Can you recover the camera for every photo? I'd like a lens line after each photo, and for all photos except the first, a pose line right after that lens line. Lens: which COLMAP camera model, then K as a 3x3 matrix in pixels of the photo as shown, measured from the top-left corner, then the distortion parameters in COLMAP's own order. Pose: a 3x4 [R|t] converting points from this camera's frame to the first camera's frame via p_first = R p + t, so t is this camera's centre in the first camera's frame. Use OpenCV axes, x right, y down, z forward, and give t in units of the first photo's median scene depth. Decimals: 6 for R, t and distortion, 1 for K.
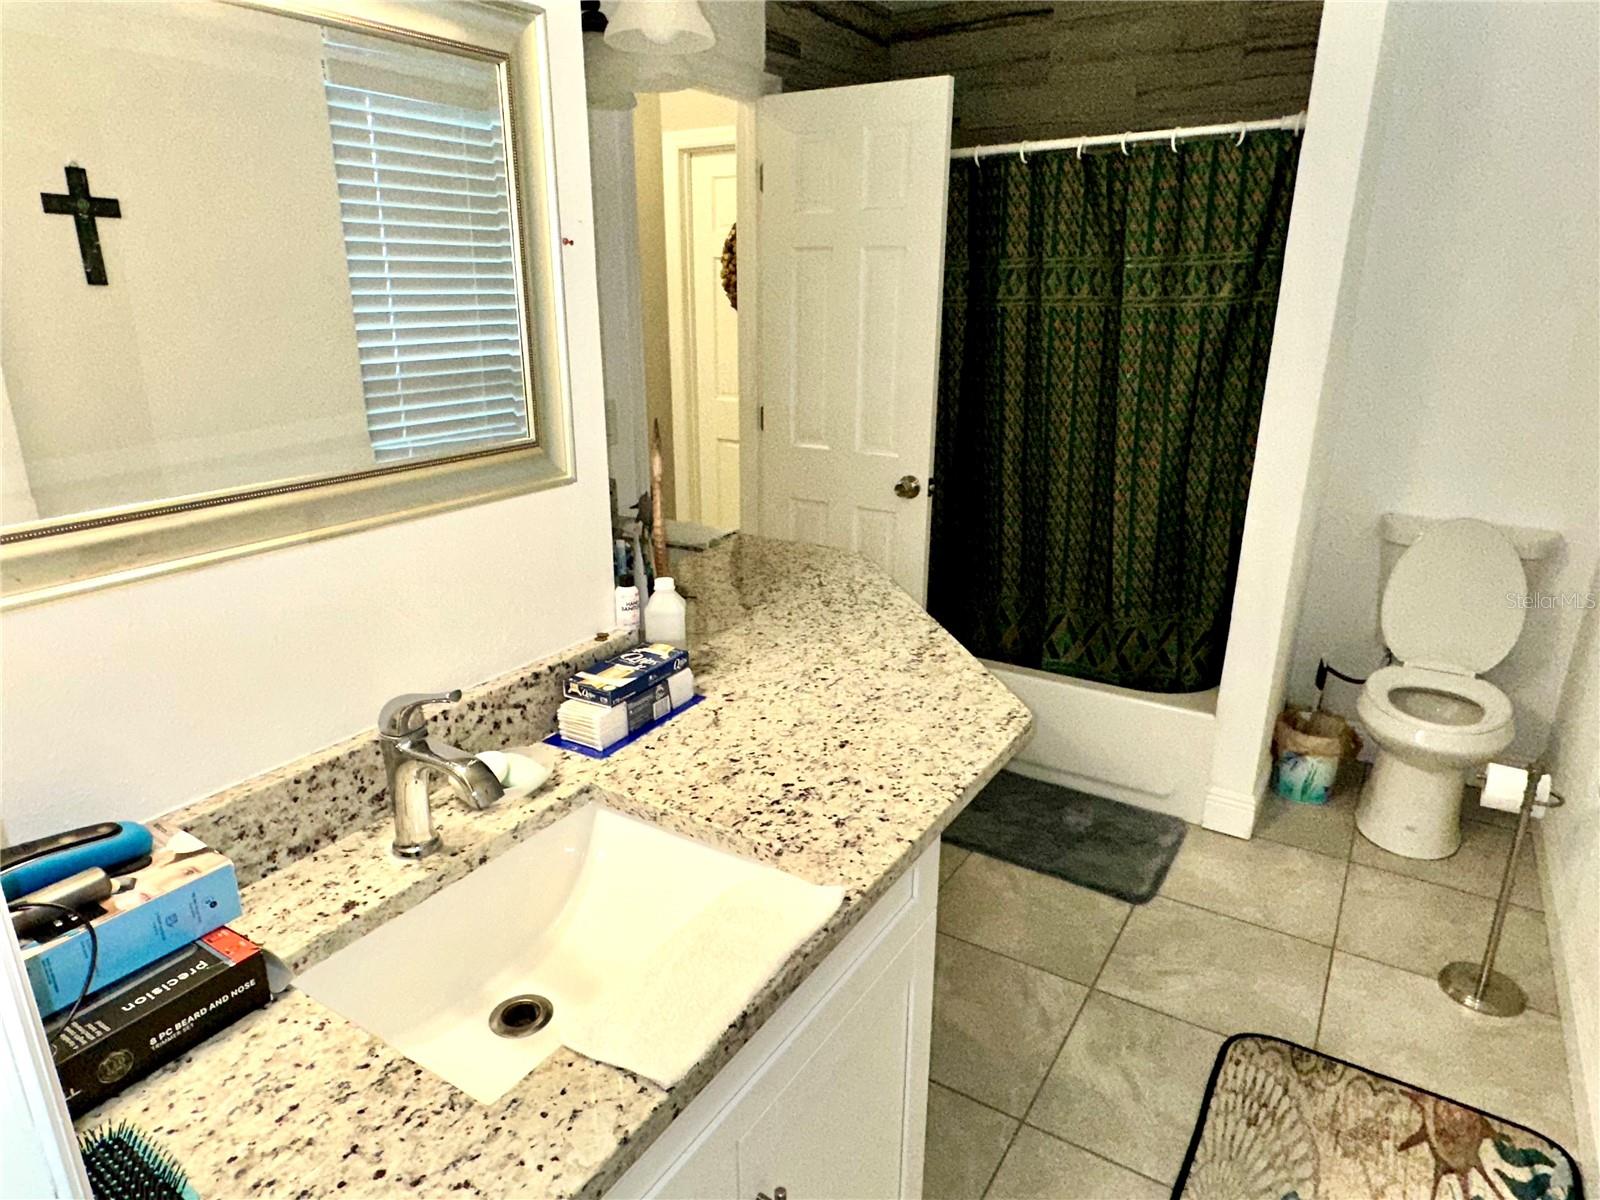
lens RADIAL K [[985.0, 0, 802.9], [0, 985.0, 603.0], [0, 0, 1]] dist [-0.005118, -0.001531]
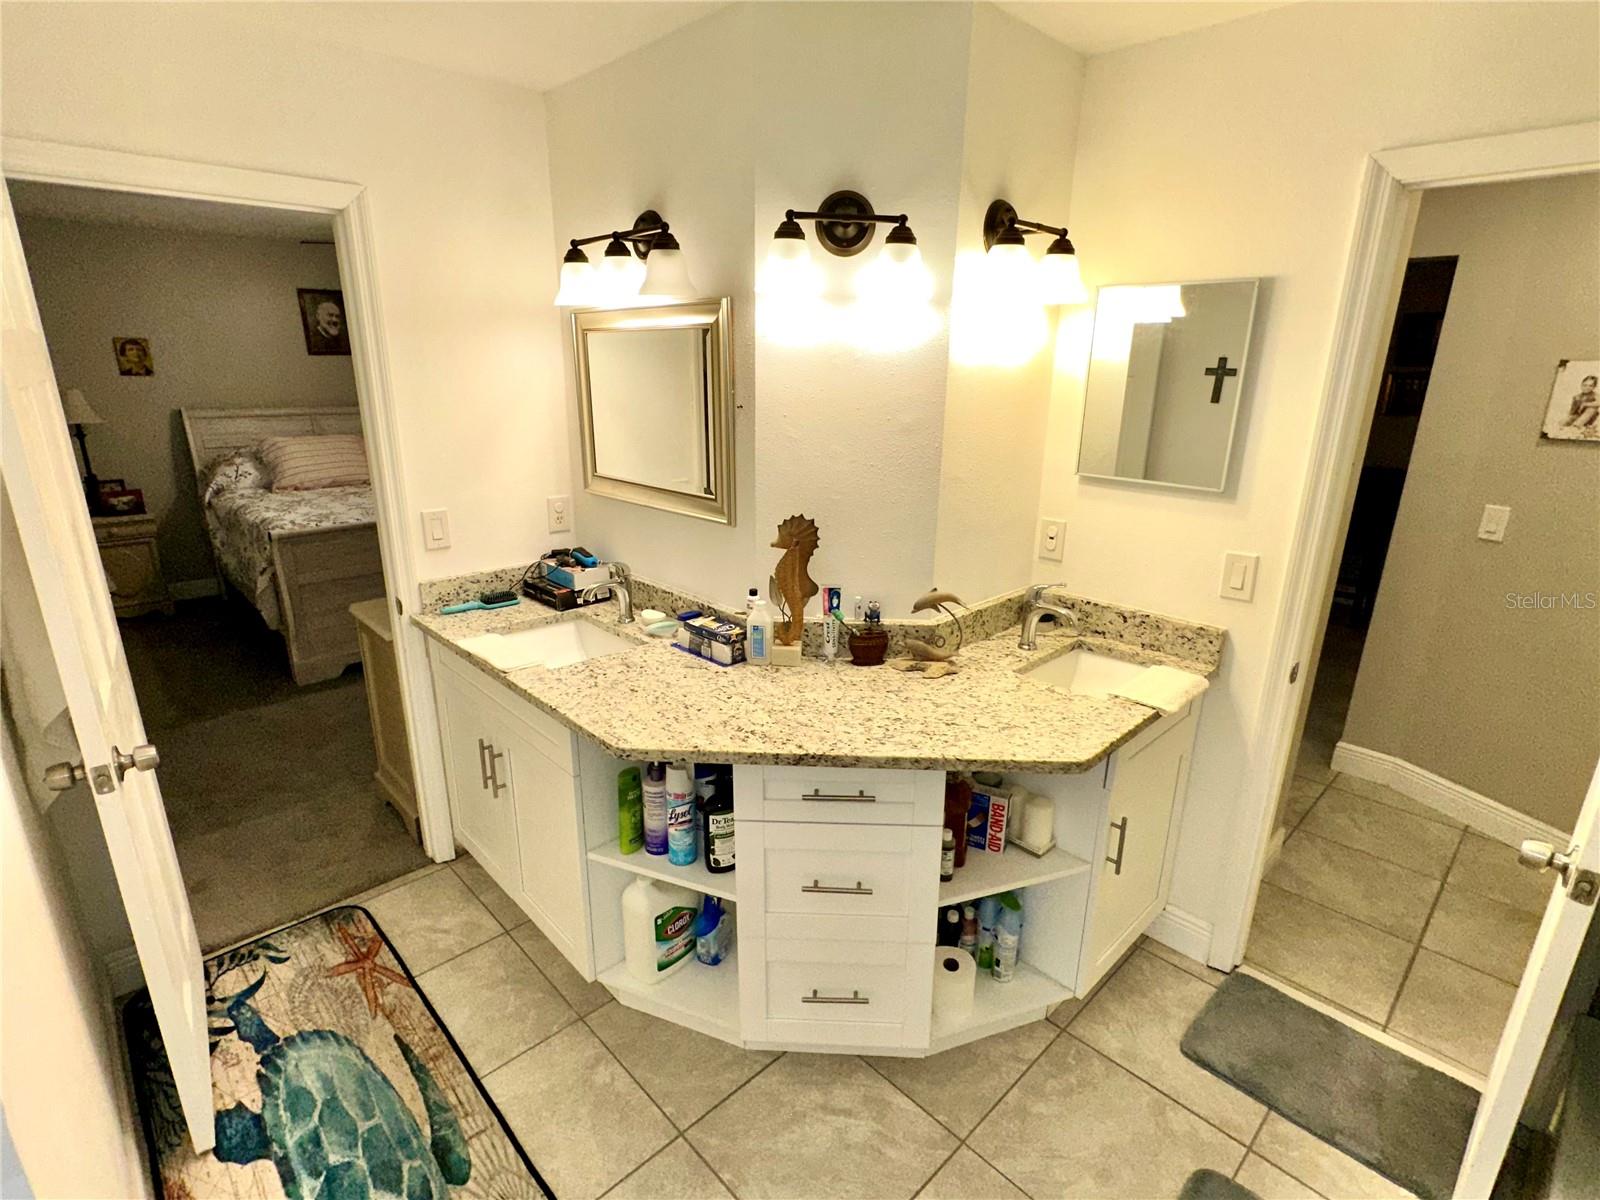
lens RADIAL K [[811.4, 0, 805.9], [0, 811.4, 602.6], [0, 0, 1]] dist [-0.000213, -0.000849]
pose [[-0.241989, 0.276920, -0.929923, 1.076697], [-0.310981, 0.885713, 0.344679, -0.499686], [0.919093, 0.372597, -0.128216, 1.197046]]
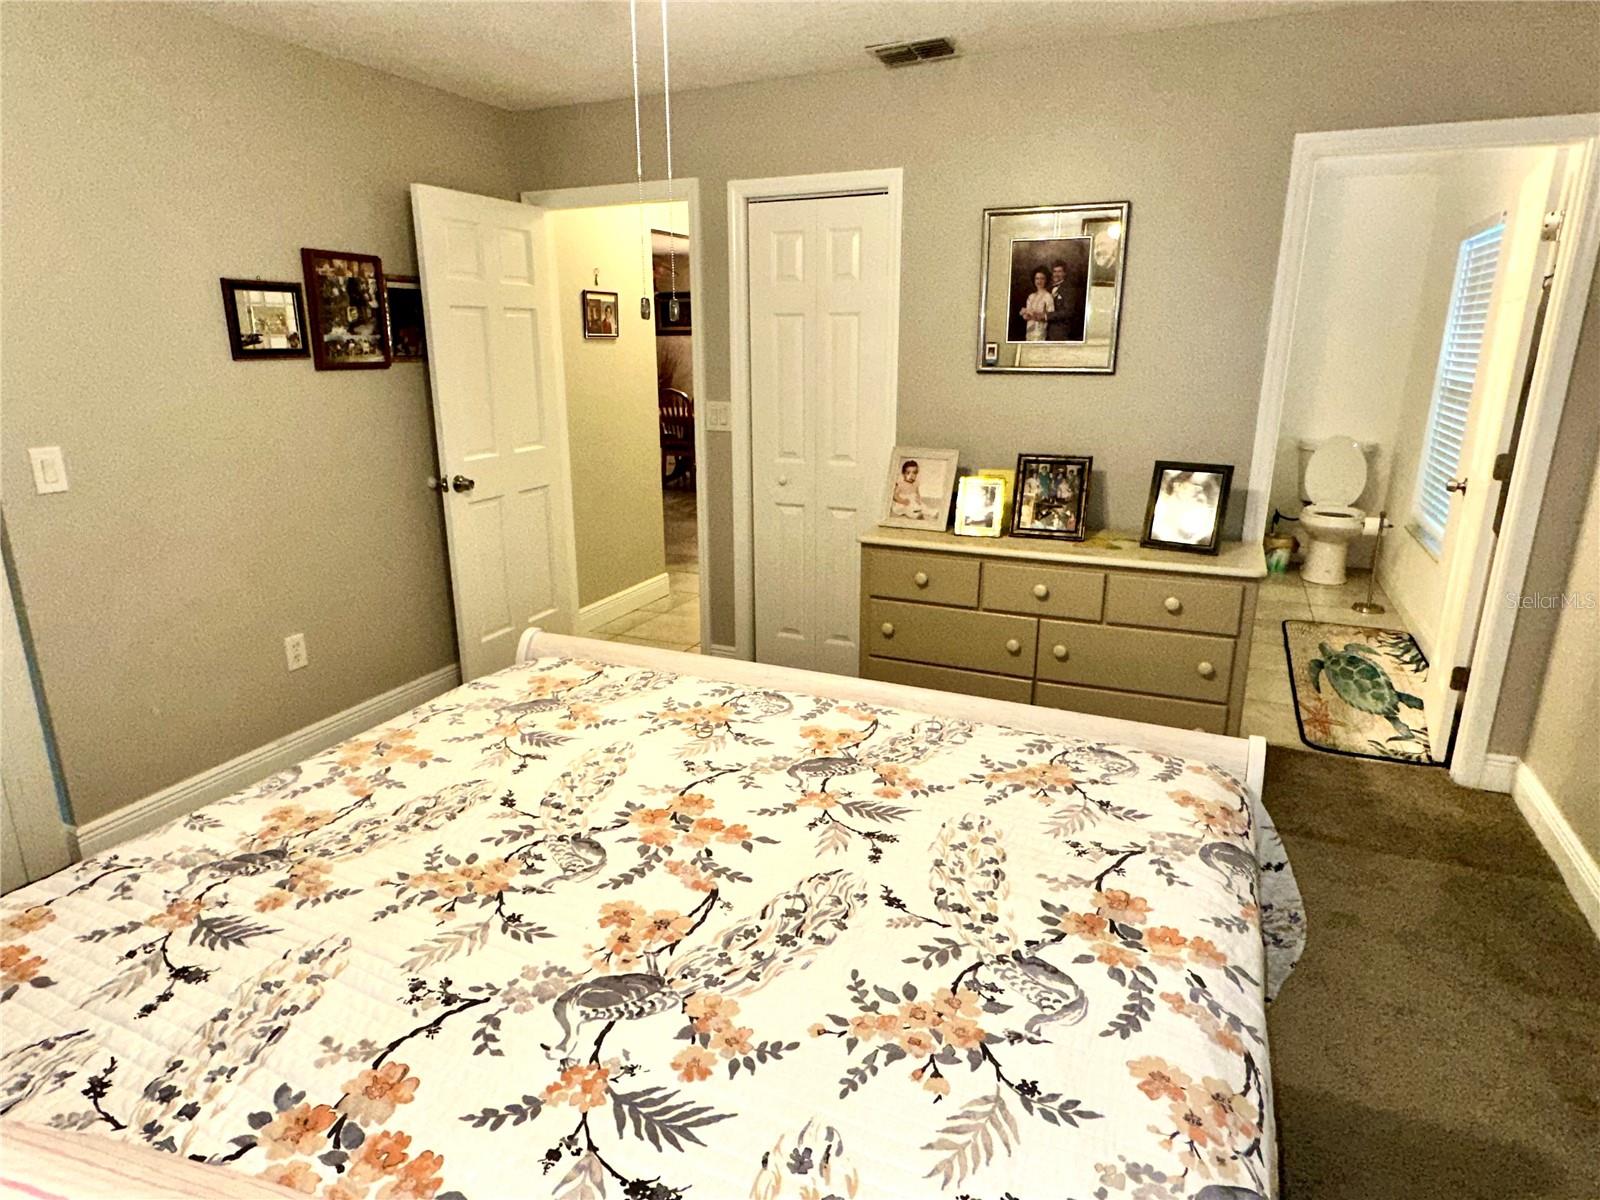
lens RADIAL K [[919.4, 0, 801.5], [0, 919.4, 596.9], [0, 0, 1]] dist [0.004403, -0.000980]
pose [[0.990088, -0.051808, 0.130542, -1.563781], [0.057577, 0.997507, -0.040807, 0.554168], [-0.128103, 0.047919, 0.990603, -1.712196]]
